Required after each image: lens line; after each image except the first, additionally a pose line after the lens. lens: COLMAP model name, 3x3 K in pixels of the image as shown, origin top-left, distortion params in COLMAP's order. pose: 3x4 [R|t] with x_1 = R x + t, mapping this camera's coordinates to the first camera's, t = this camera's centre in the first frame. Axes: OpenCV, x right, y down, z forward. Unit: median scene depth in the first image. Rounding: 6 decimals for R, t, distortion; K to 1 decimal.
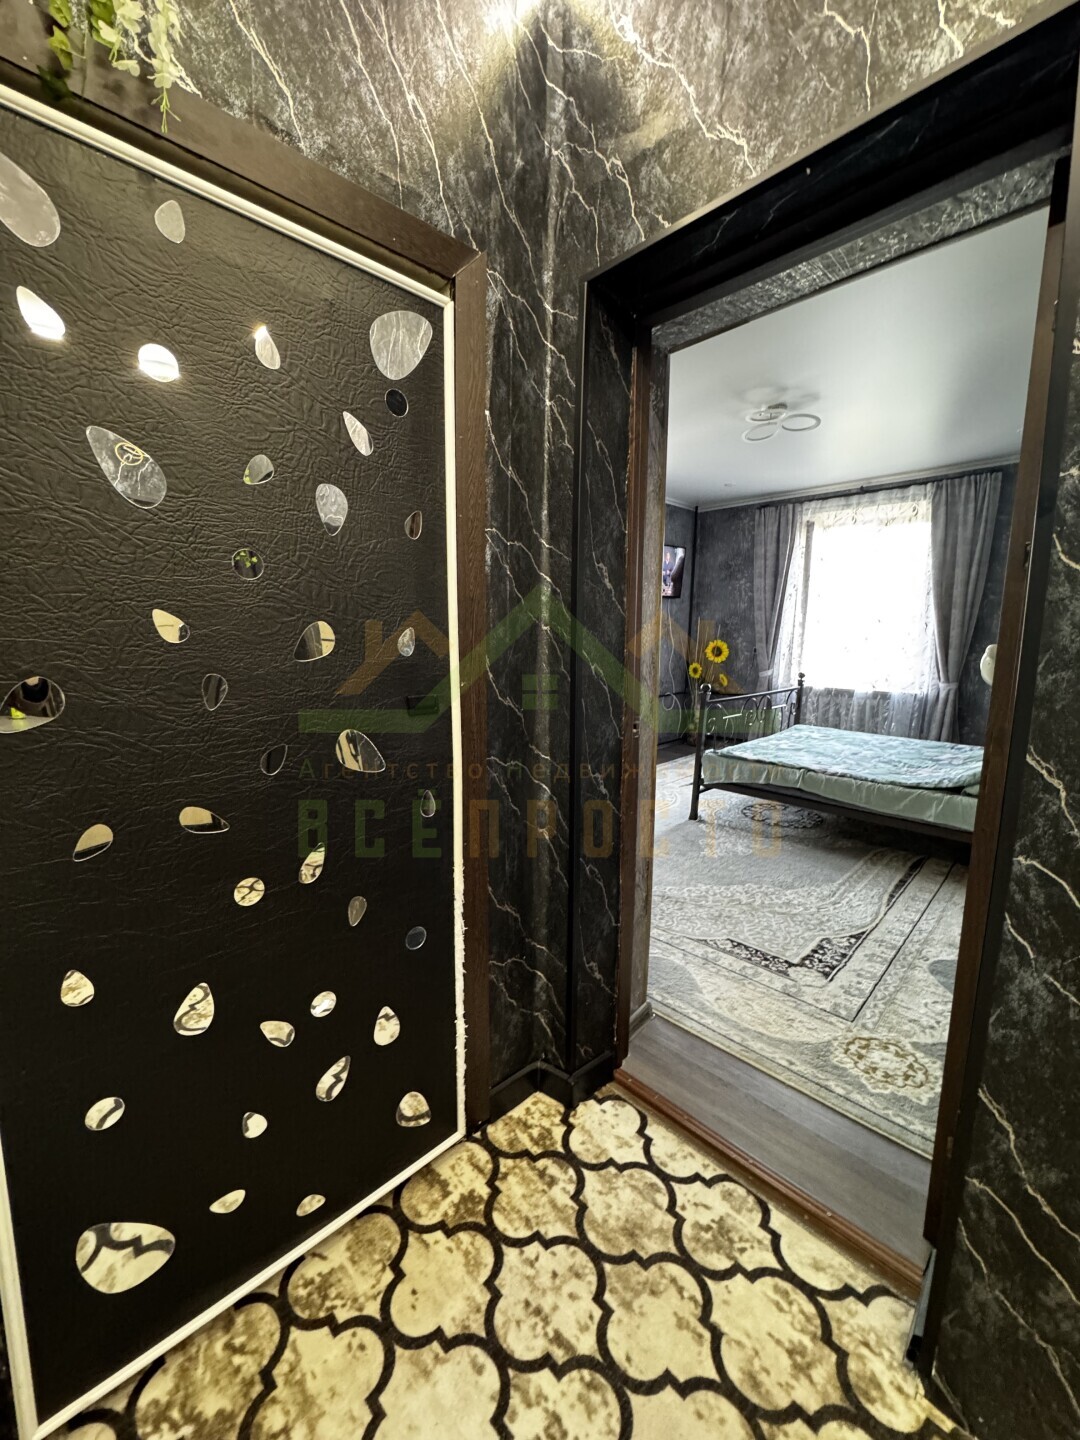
lens RADIAL K [[576.5, 0, 537.3], [0, 576.5, 720.3], [0, 0, 1]] dist [-0.005197, 0.001115]
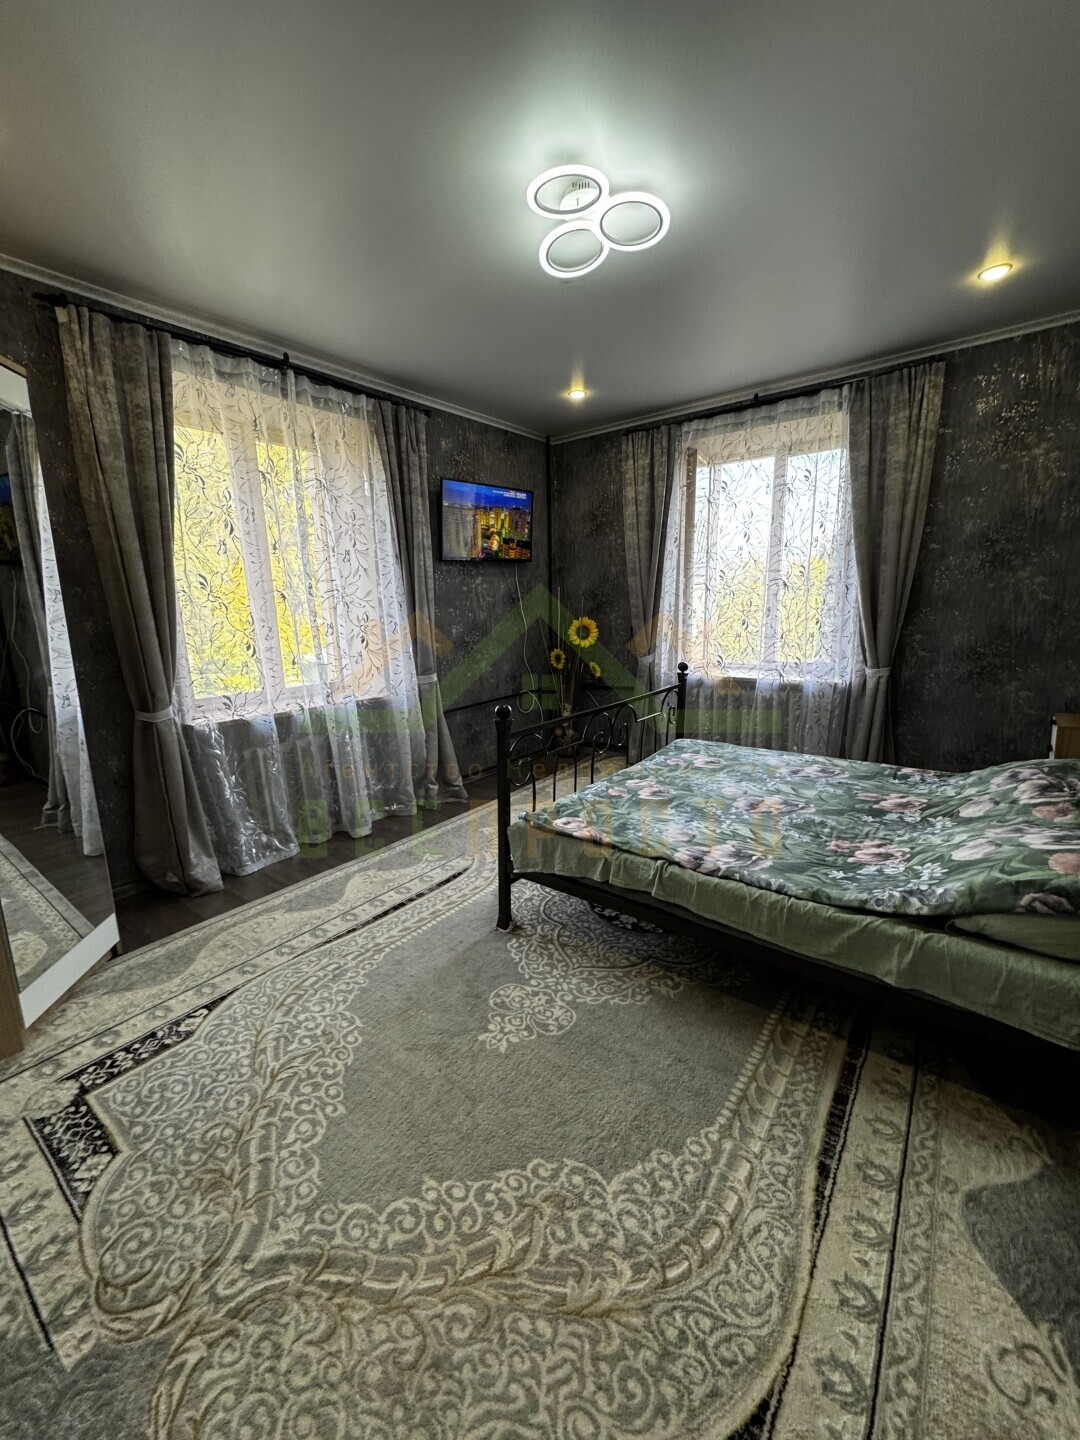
lens RADIAL K [[576.5, 0, 535.5], [0, 576.5, 718.5], [0, 0, 1]] dist [-0.005197, 0.001115]
pose [[0.991669, -0.058269, 0.114880, 0.200006], [0.053256, 0.997510, 0.046239, -0.057730], [-0.117288, -0.039736, 0.992303, 0.328933]]
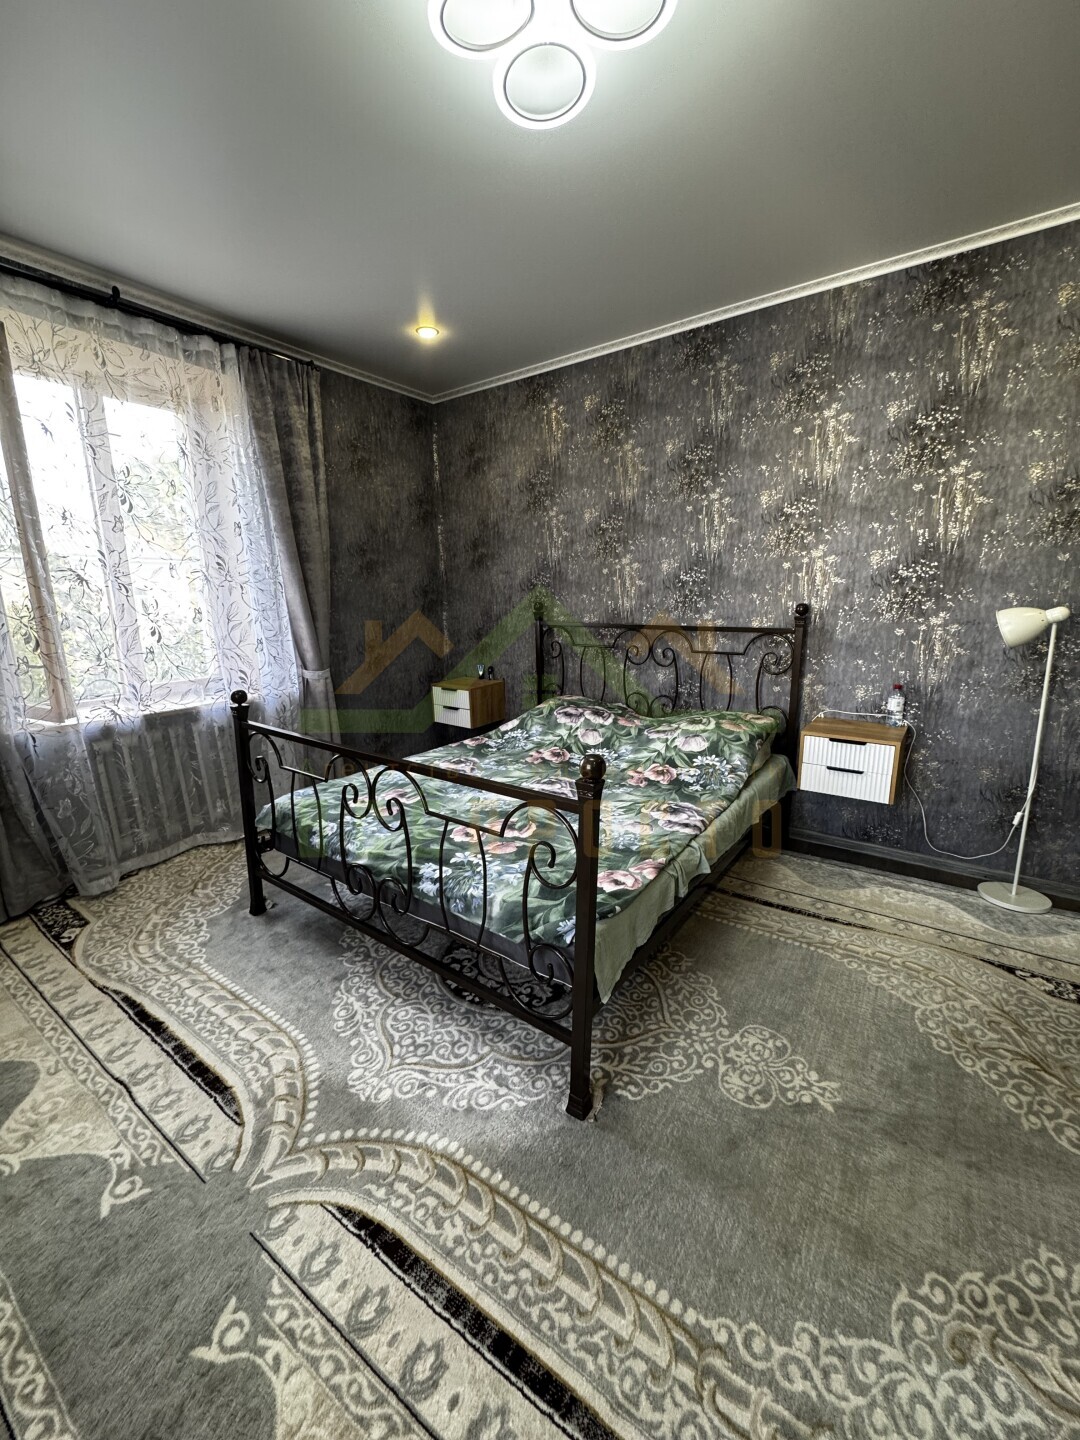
lens RADIAL K [[576.5, 0, 546.0], [0, 576.5, 717.4], [0, 0, 1]] dist [-0.005197, 0.001115]
pose [[-0.169924, -0.213697, 0.962008, -0.026247], [0.156645, 0.957936, 0.240461, -0.135148], [-0.972928, 0.191553, -0.129302, 0.831873]]
